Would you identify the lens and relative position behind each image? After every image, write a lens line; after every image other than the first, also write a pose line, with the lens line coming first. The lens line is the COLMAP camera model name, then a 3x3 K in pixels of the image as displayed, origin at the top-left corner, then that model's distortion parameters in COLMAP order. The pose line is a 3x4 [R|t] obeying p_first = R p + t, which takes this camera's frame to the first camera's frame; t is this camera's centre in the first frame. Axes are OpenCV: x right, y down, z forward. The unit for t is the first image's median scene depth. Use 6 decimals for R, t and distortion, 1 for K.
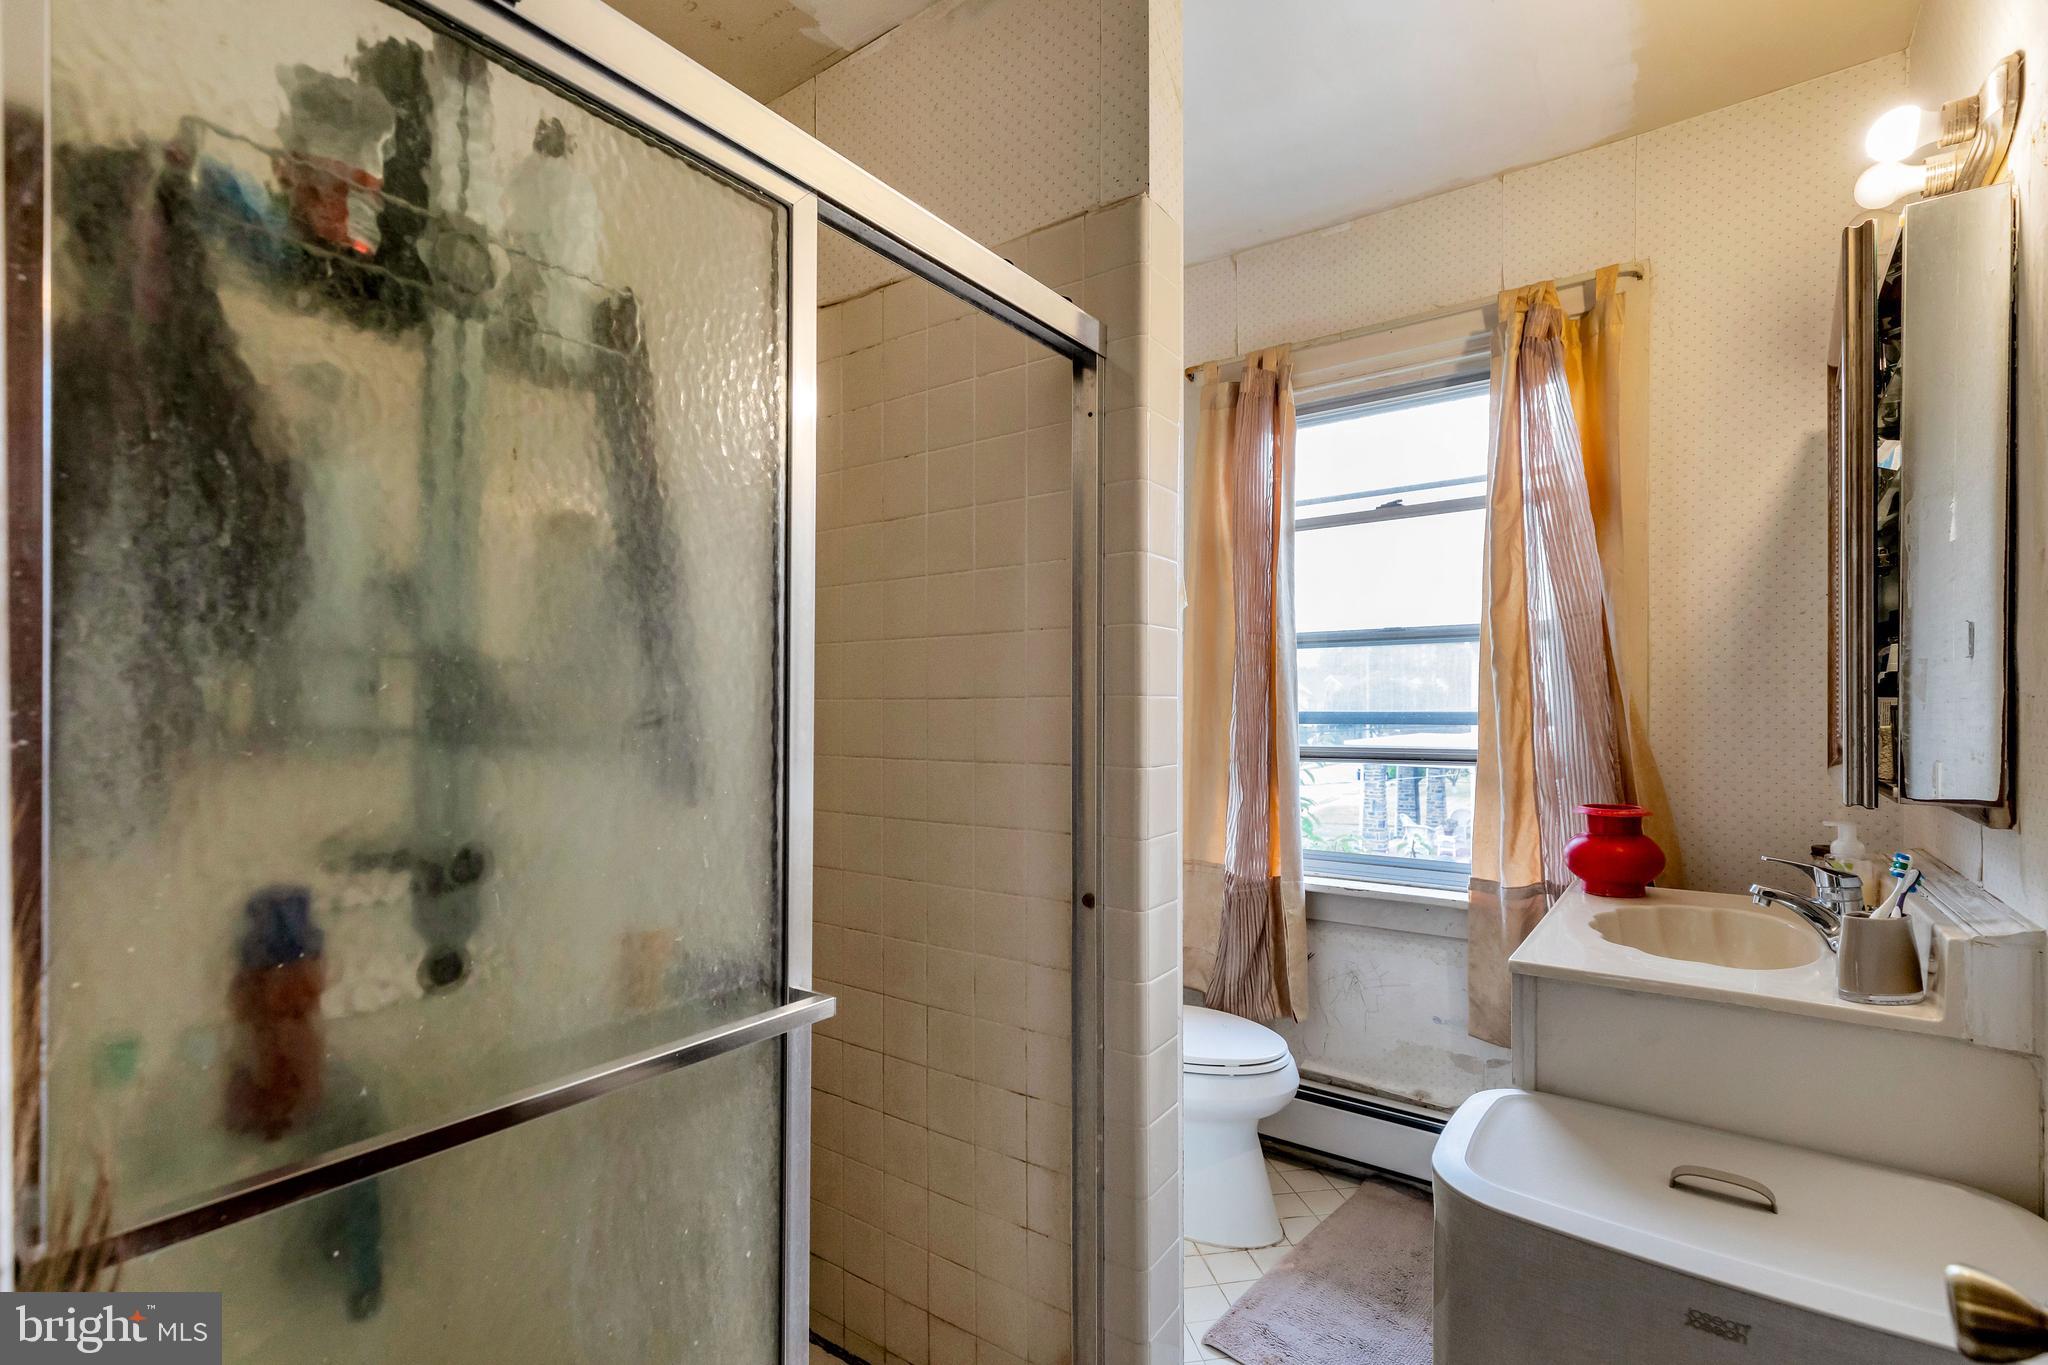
lens RADIAL K [[950.1, 0, 1029.9], [0, 950.1, 689.9], [0, 0, 1]] dist [0.002572, -0.000494]
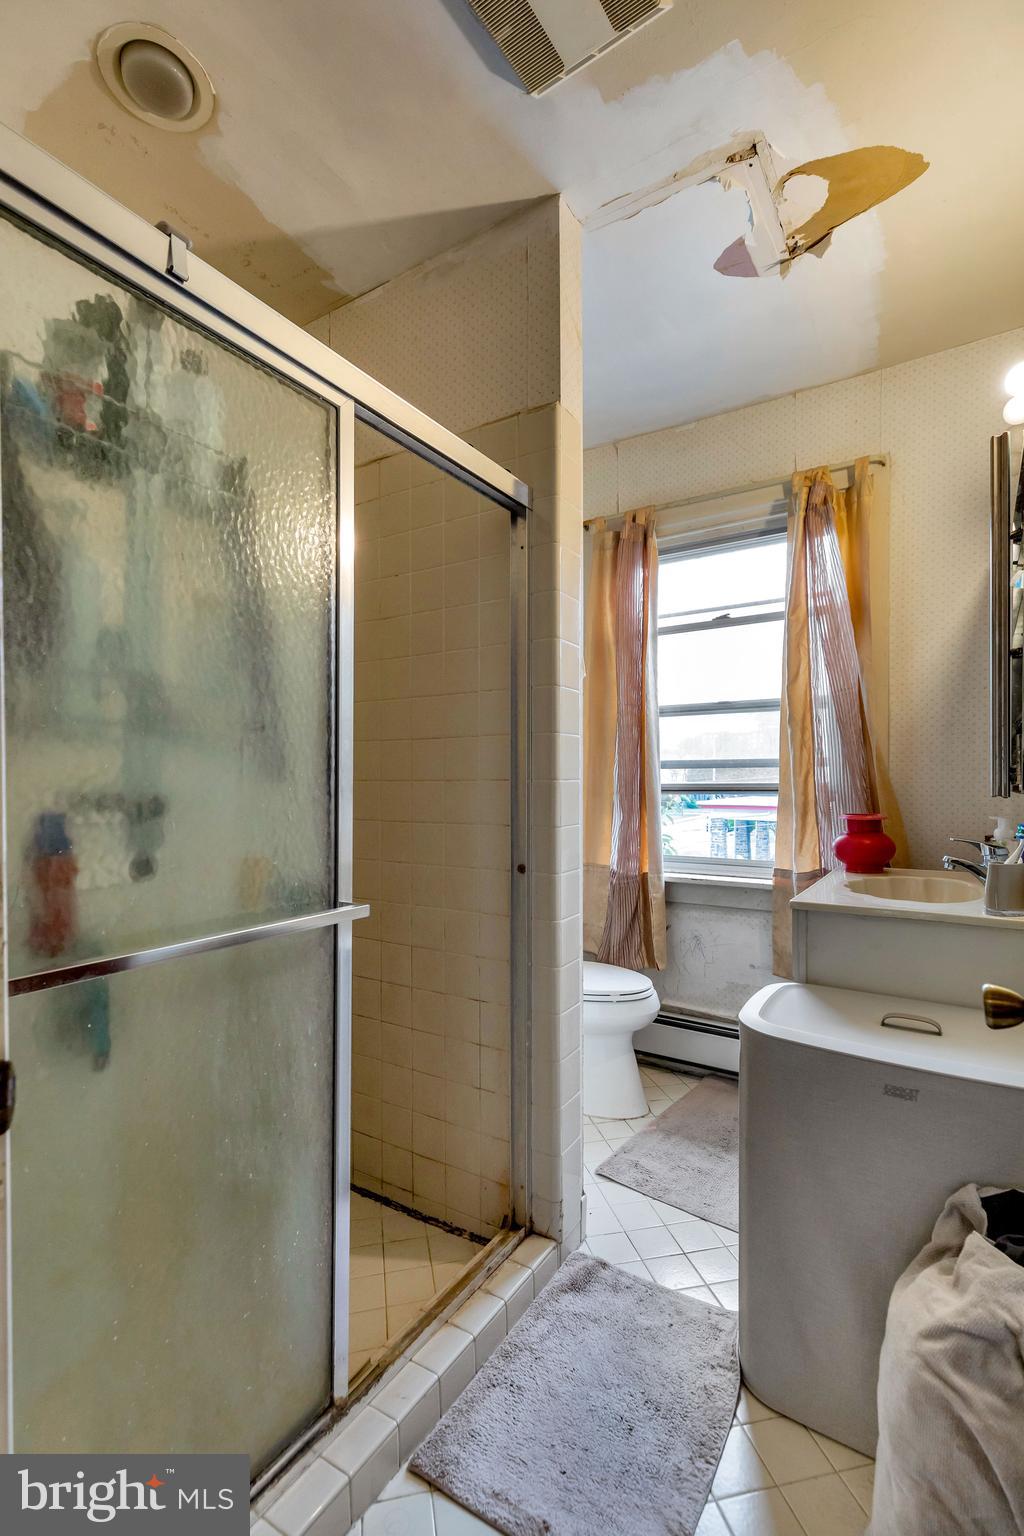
lens RADIAL K [[712.6, 0, 505.0], [0, 712.6, 773.9], [0, 0, 1]] dist [0.002572, -0.000494]
pose [[0.998453, -0.002165, 0.055553, -0.029028], [0.001617, 0.999950, 0.009903, 0.062770], [-0.055571, -0.009798, 0.998407, -0.143455]]
